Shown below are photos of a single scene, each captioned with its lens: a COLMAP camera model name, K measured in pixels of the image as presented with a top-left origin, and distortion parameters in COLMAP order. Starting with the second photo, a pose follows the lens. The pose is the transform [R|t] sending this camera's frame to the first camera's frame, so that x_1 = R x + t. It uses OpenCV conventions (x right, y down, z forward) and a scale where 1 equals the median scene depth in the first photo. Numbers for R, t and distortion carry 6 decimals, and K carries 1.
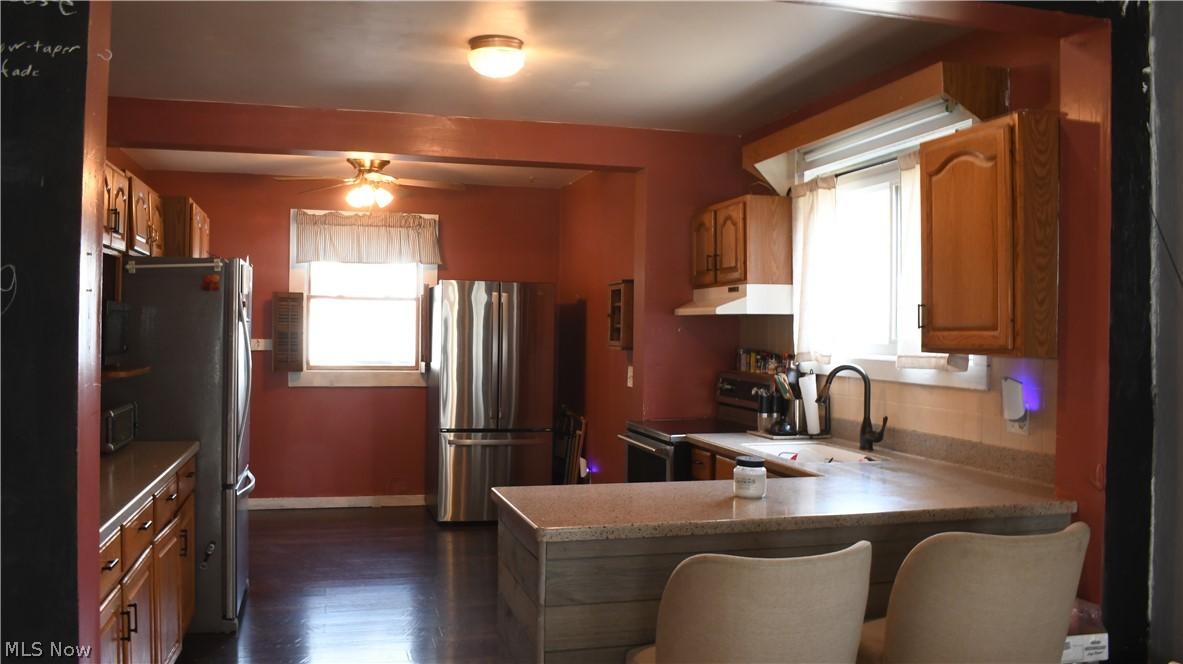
lens RADIAL K [[987.0, 0, 591.5], [0, 987.0, 332.0], [0, 0, 1]] dist [-0.004311, -0.003726]
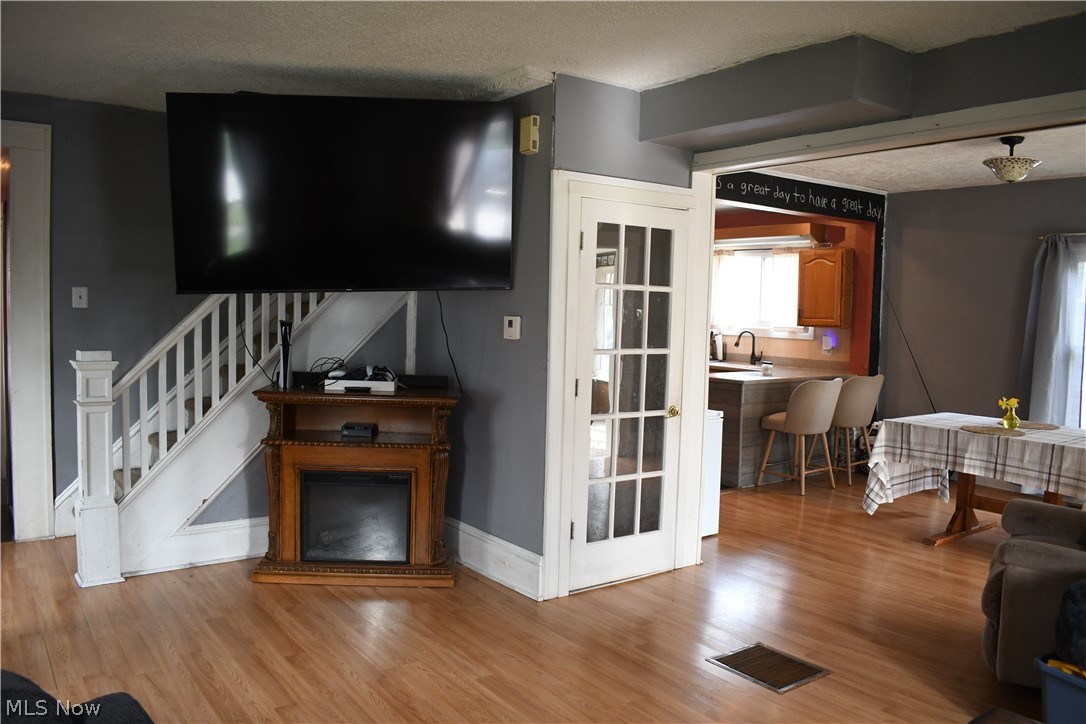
lens RADIAL K [[845.1, 0, 543.0], [0, 845.1, 362.0], [0, 0, 1]] dist [0.000973, -0.000307]
pose [[0.933557, -0.012927, 0.358194, -0.840583], [-0.012540, 0.997560, 0.068685, -0.023809], [-0.358208, -0.068613, 0.931117, -0.684401]]
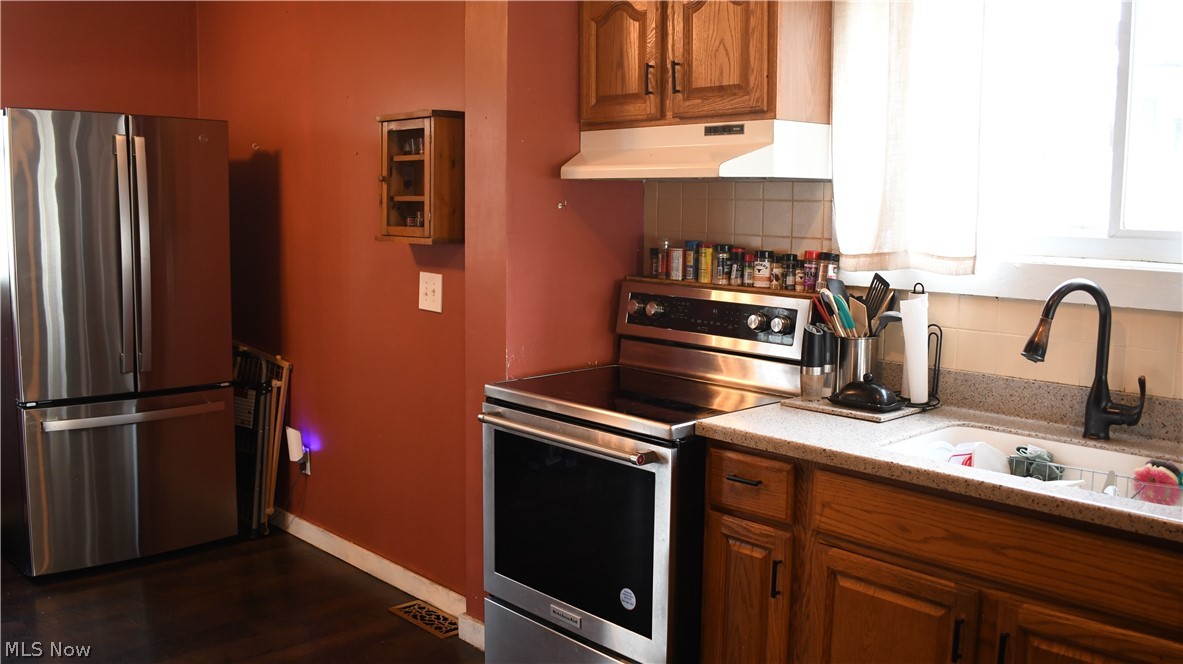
lens RADIAL K [[1044.4, 0, 591.5], [0, 1044.4, 332.0], [0, 0, 1]] dist [-0.083328, 0.000662]
pose [[0.886887, -0.056545, 0.458512, -0.182582], [-0.000414, 0.992384, 0.123186, -0.004922], [-0.461985, -0.109442, 0.880109, 0.552728]]
